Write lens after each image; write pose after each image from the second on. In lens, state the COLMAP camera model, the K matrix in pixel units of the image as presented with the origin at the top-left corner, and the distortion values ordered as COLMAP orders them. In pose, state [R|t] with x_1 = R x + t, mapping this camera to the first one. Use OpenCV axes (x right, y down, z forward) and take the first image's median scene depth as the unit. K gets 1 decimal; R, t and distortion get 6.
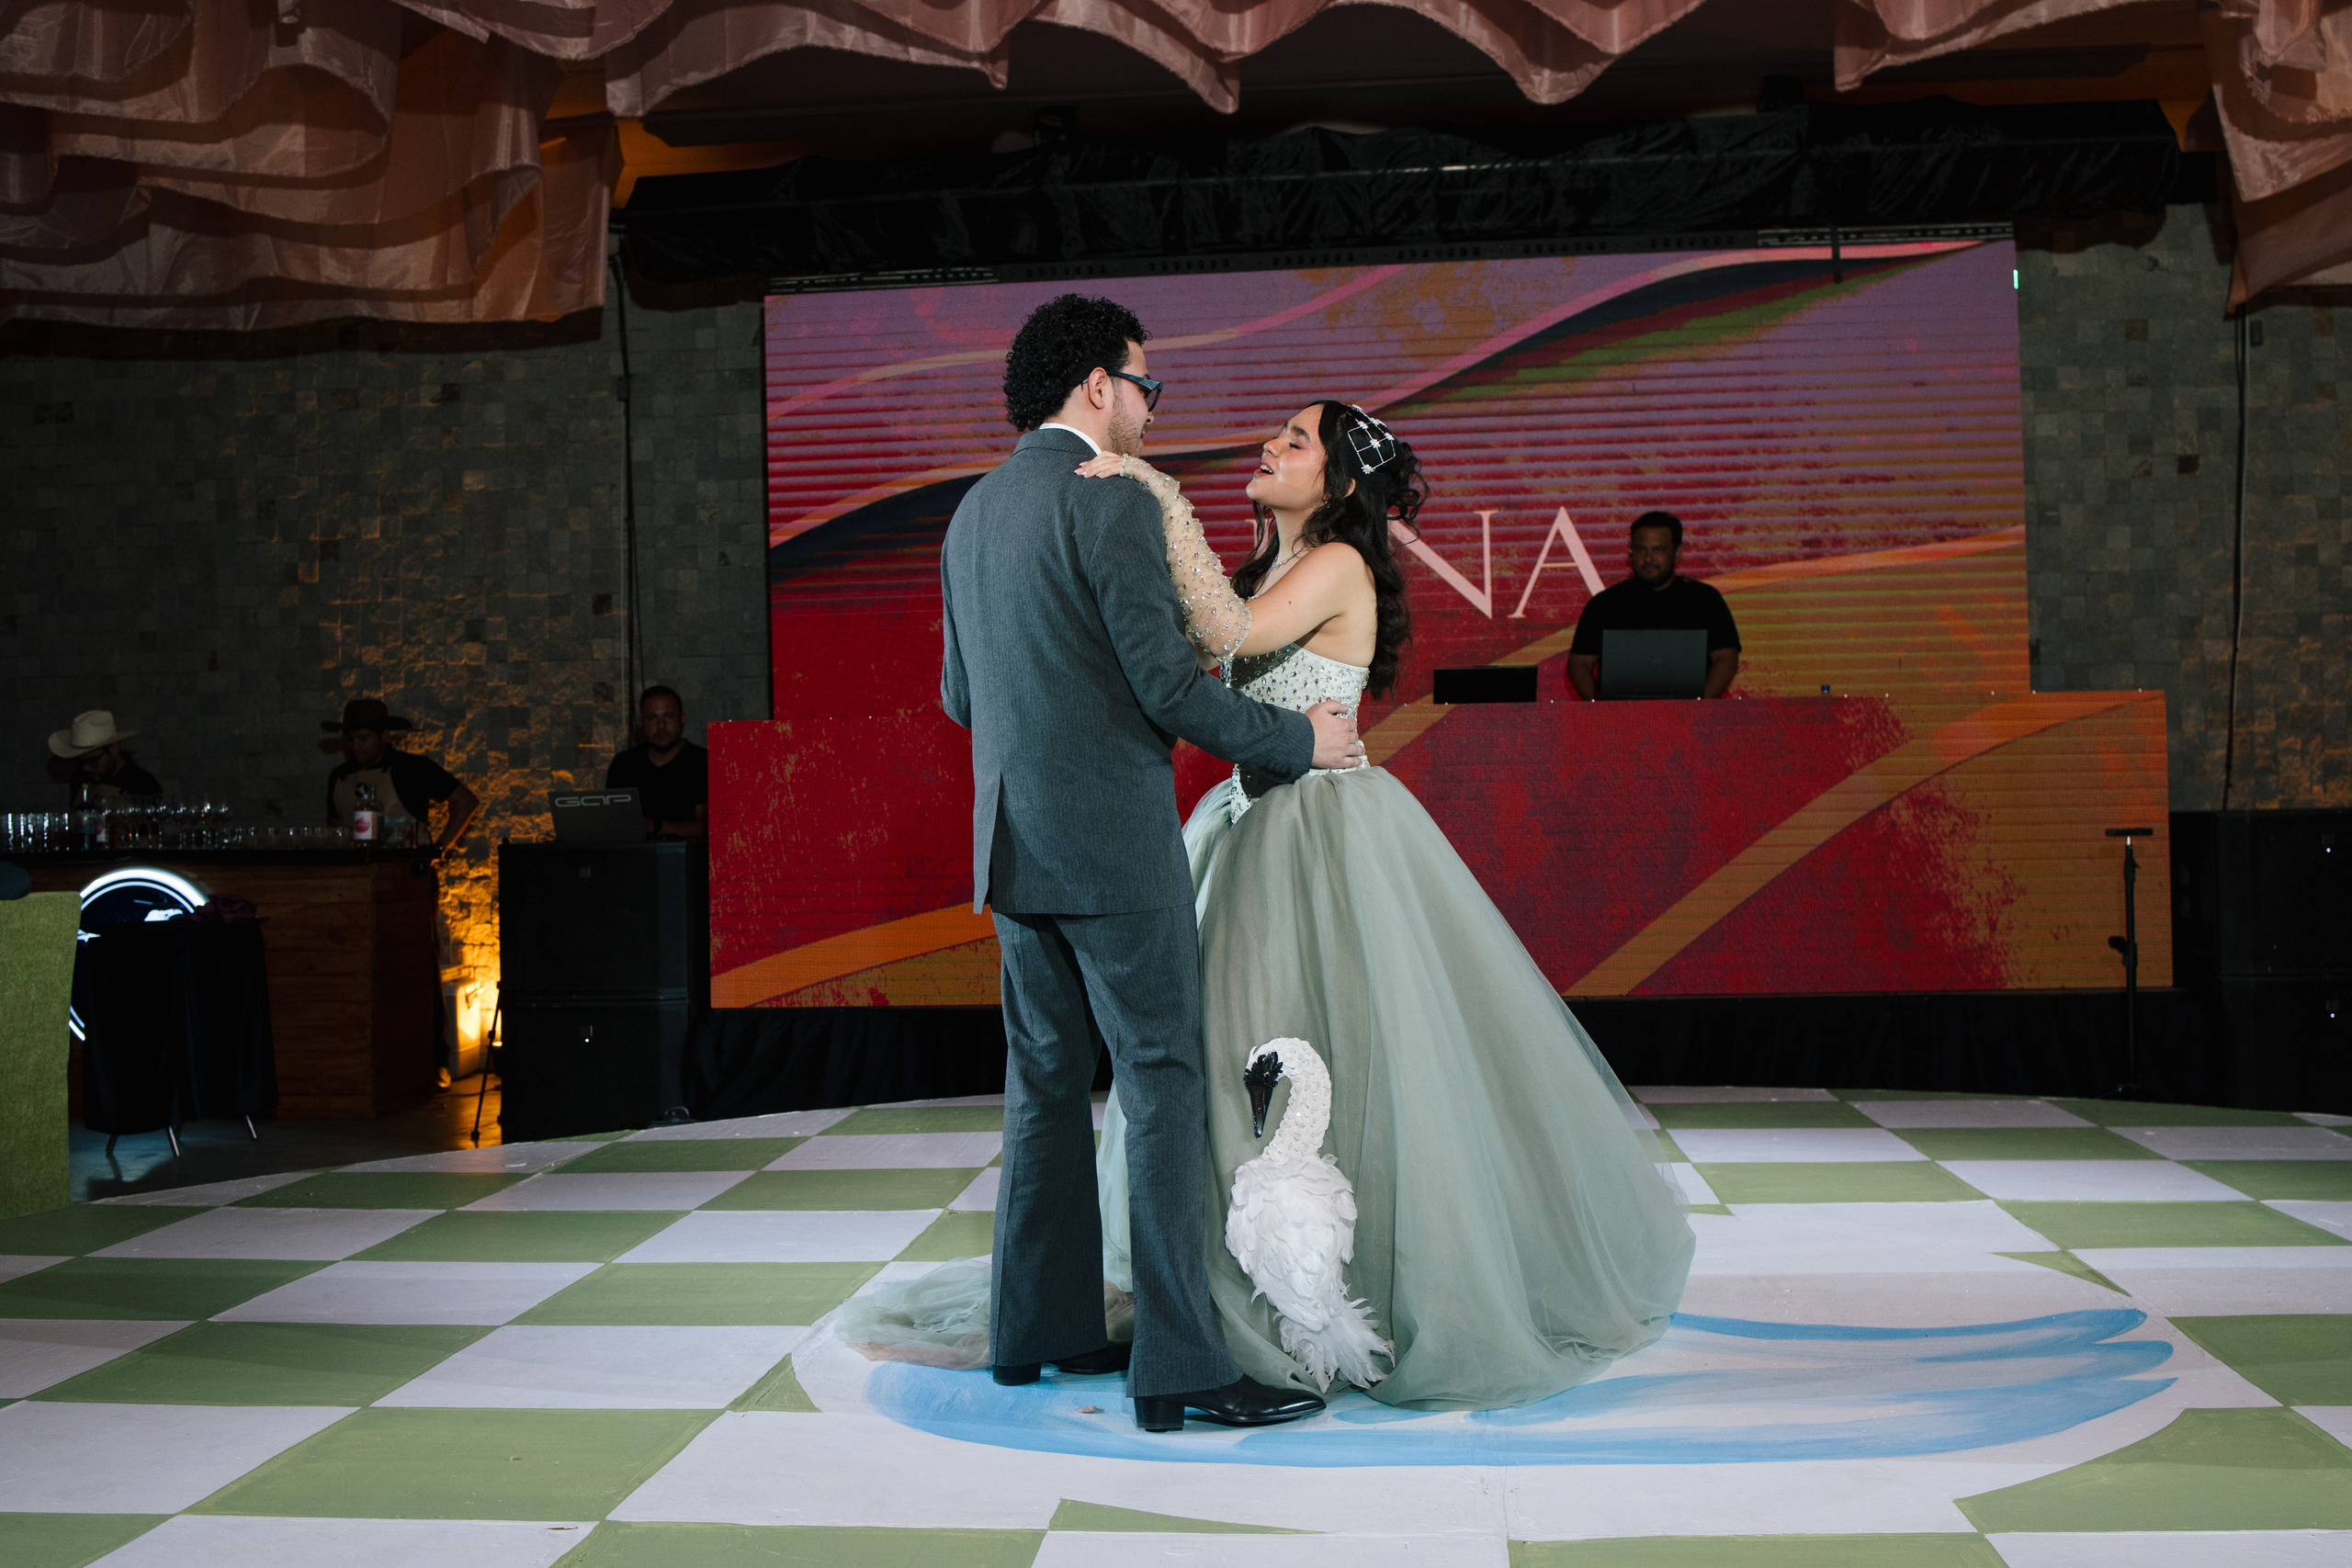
lens RADIAL K [[2379.9, 0, 1180.4], [0, 2379.9, 769.6], [0, 0, 1]] dist [-0.045482, 0.000000]
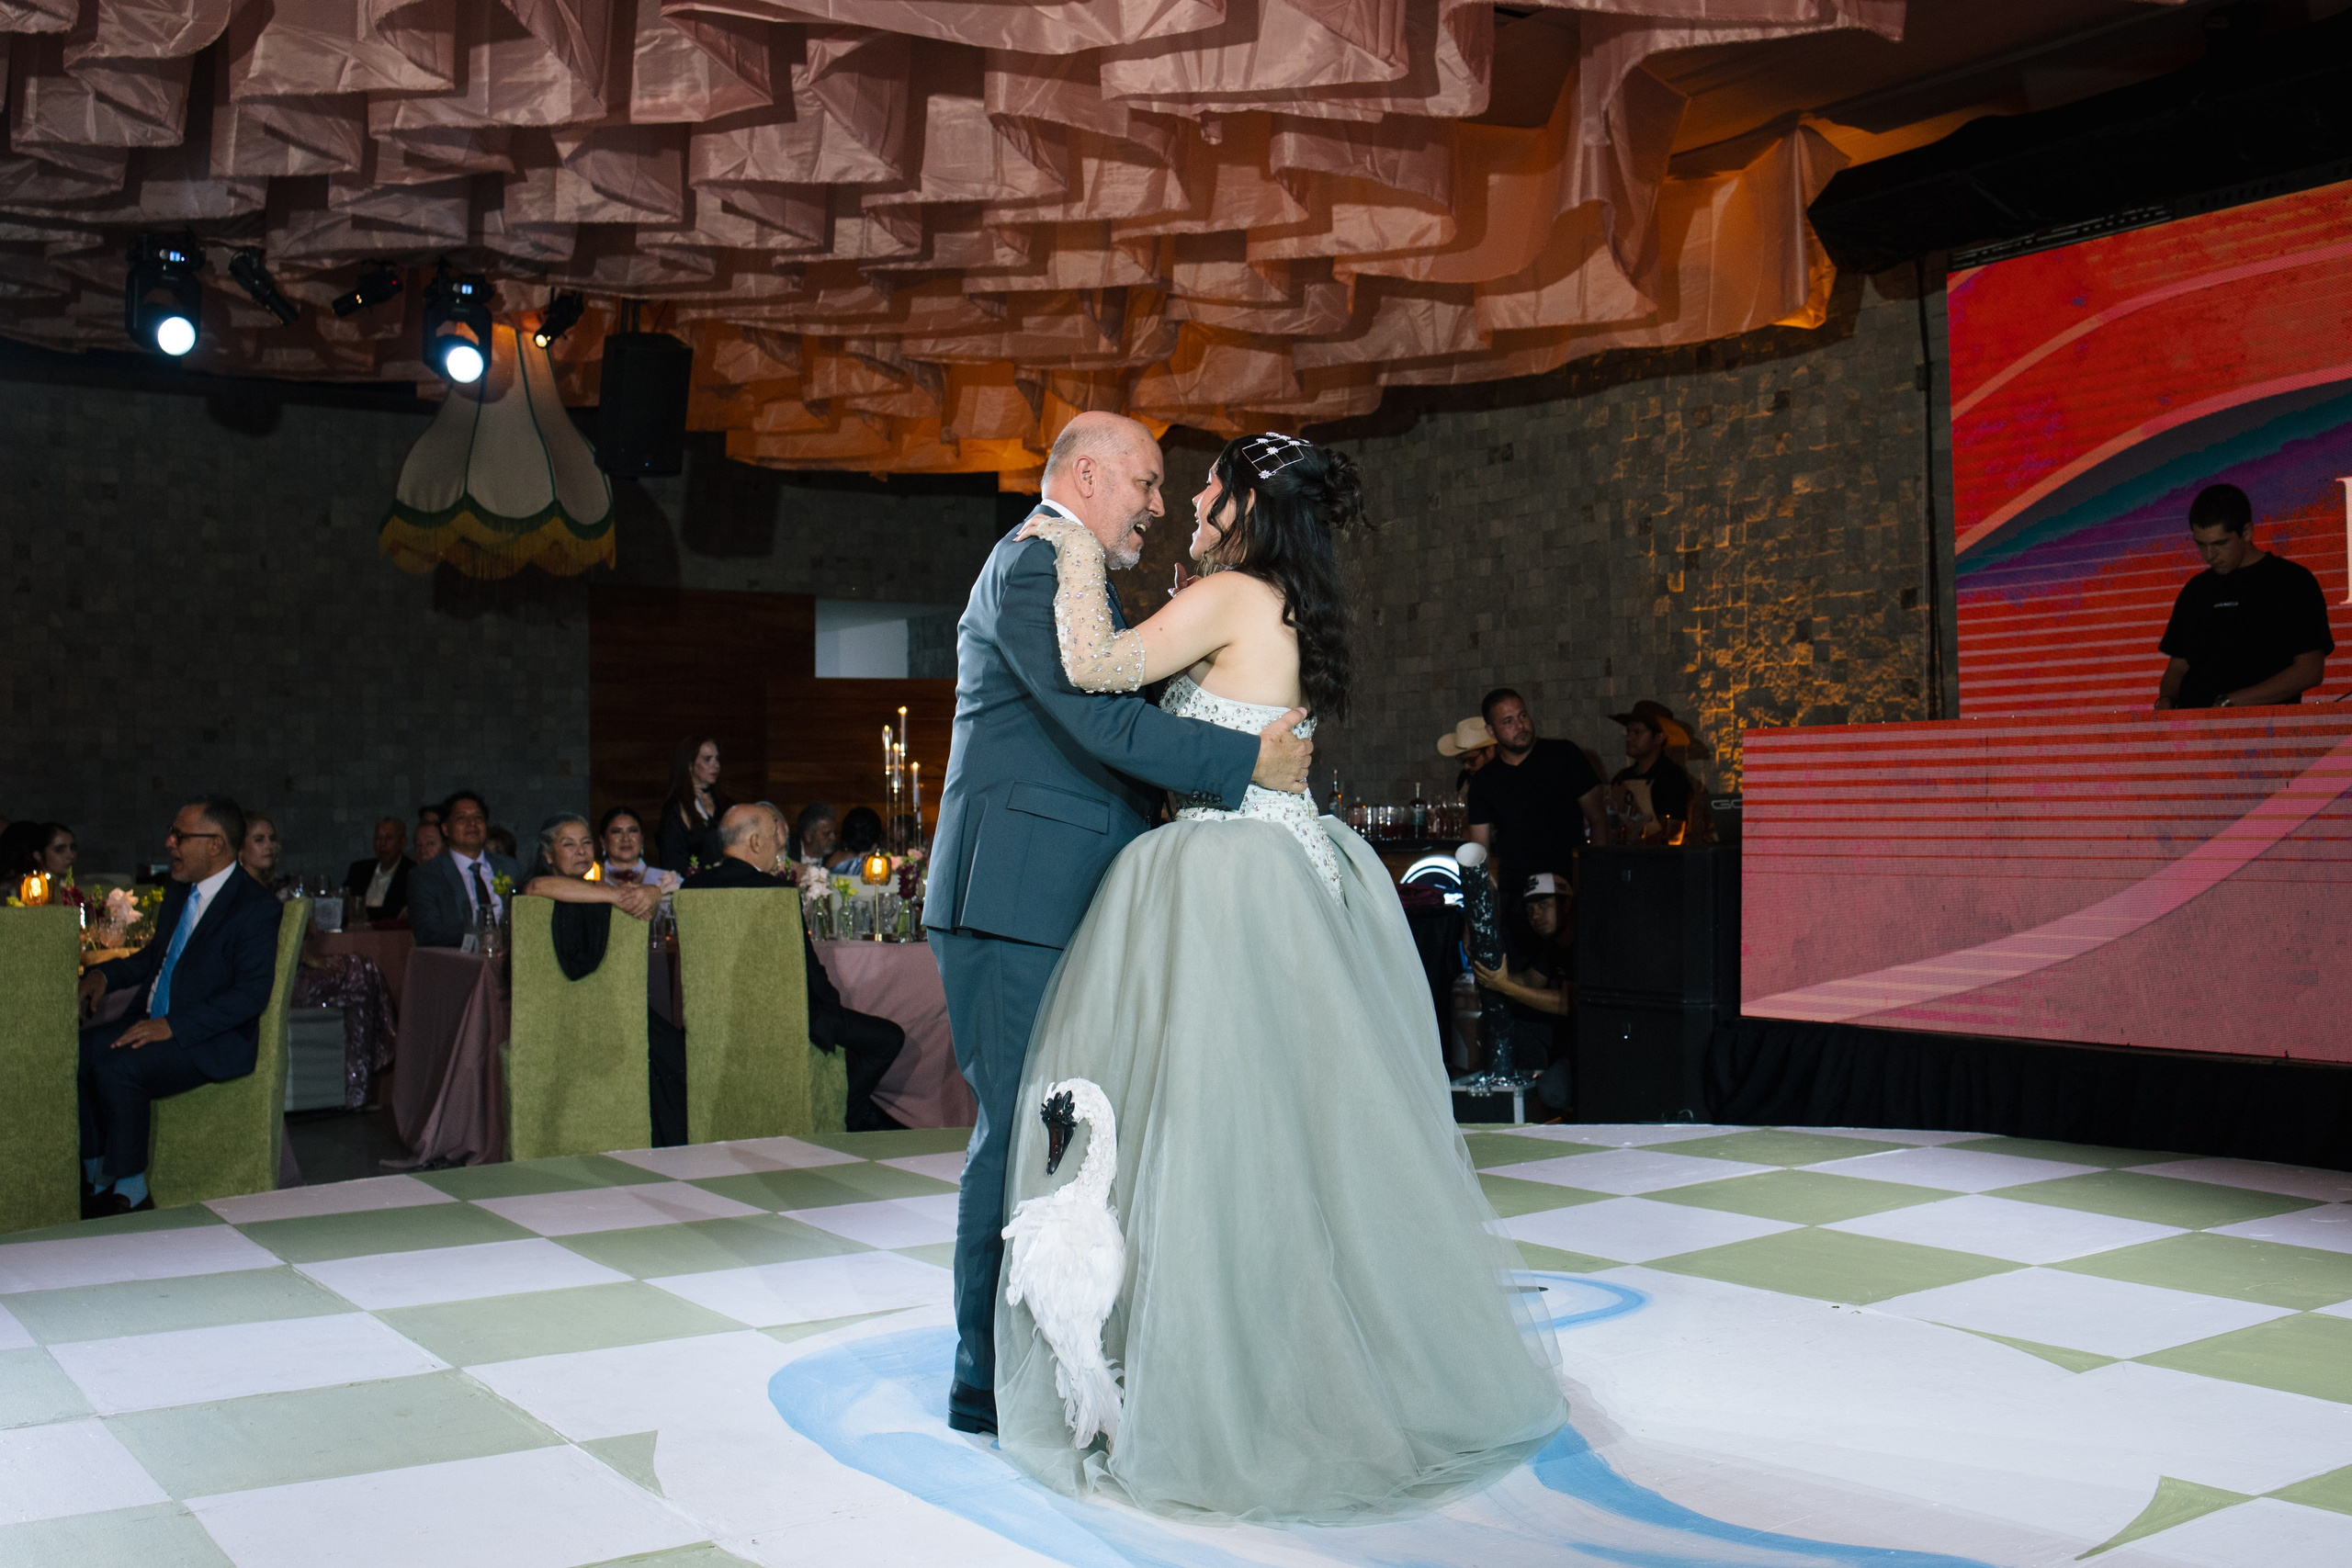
lens RADIAL K [[2379.9, 0, 1190.0], [0, 2379.9, 787.9], [0, 0, 1]] dist [-0.045482, 0.000000]
pose [[0.652889, 0.007645, -0.757415, 0.319947], [0.008617, 0.999809, 0.017520, -0.011638], [0.757405, -0.017965, 0.652698, 0.136307]]
